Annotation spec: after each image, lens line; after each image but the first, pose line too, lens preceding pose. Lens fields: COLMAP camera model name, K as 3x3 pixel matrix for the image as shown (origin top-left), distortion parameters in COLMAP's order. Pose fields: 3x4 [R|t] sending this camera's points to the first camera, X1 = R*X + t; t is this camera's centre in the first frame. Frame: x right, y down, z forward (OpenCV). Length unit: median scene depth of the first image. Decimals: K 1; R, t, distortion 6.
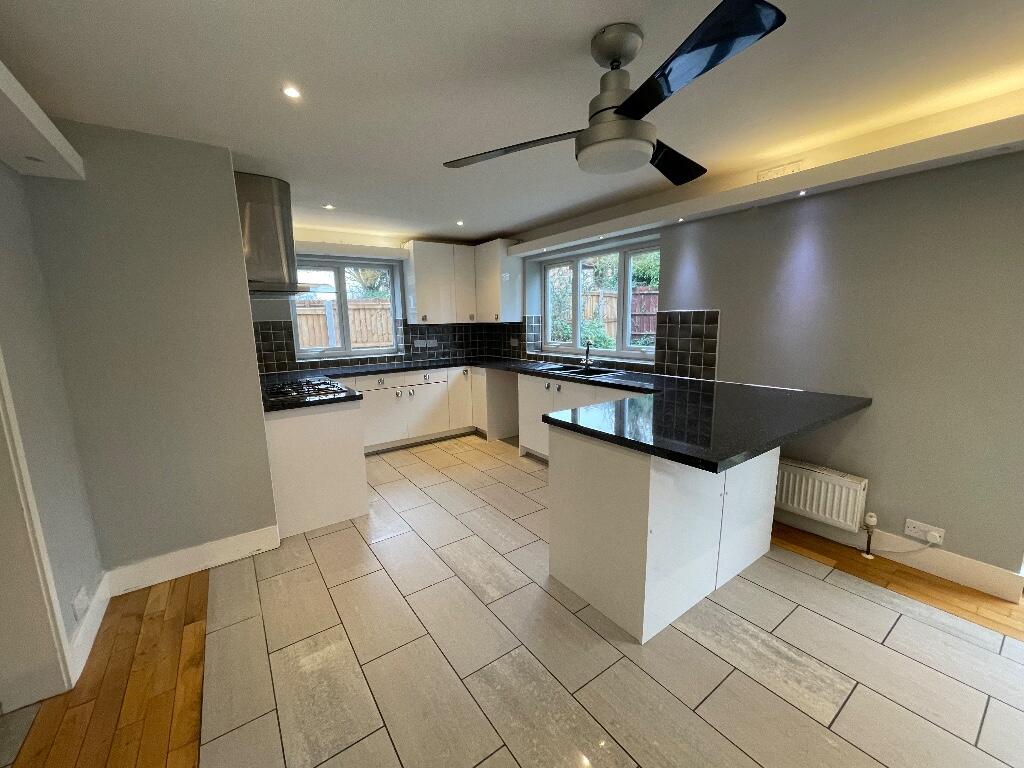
lens RADIAL K [[407.9, 0, 505.8], [0, 407.9, 383.2], [0, 0, 1]] dist [-0.003682, -0.000452]
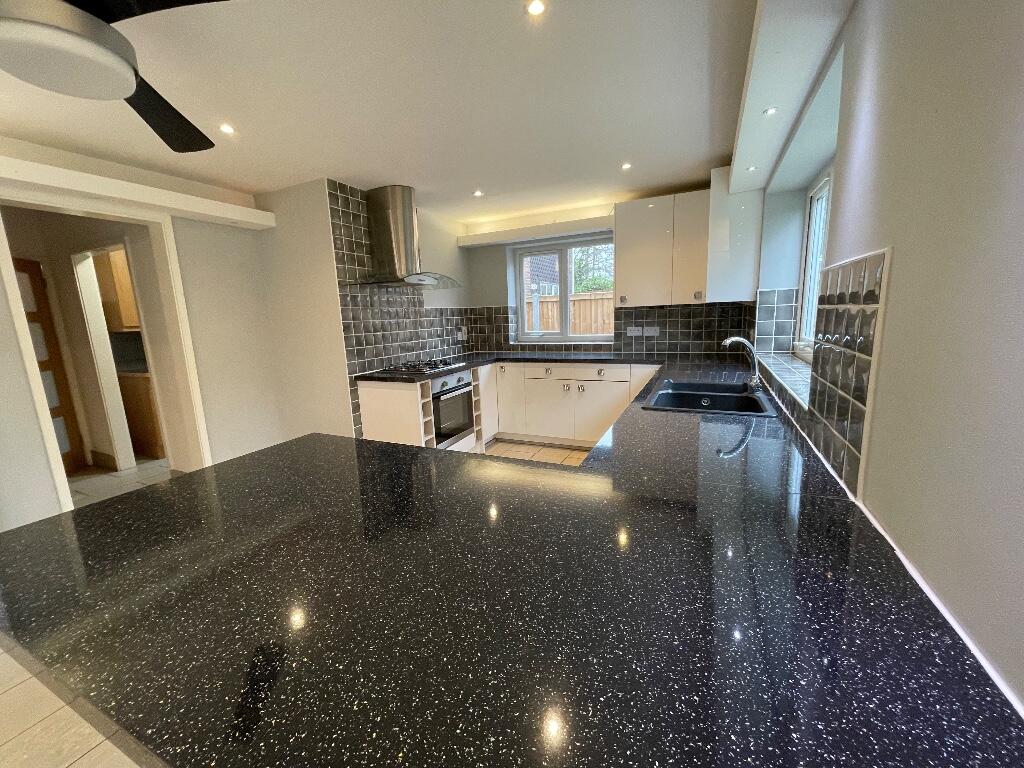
lens RADIAL K [[407.9, 0, 506.5], [0, 407.9, 391.0], [0, 0, 1]] dist [-0.003682, -0.000452]
pose [[0.480074, 0.162186, -0.862105, 0.407383], [-0.111771, 0.986059, 0.123265, -0.055156], [0.870078, 0.037182, 0.491509, 0.412990]]
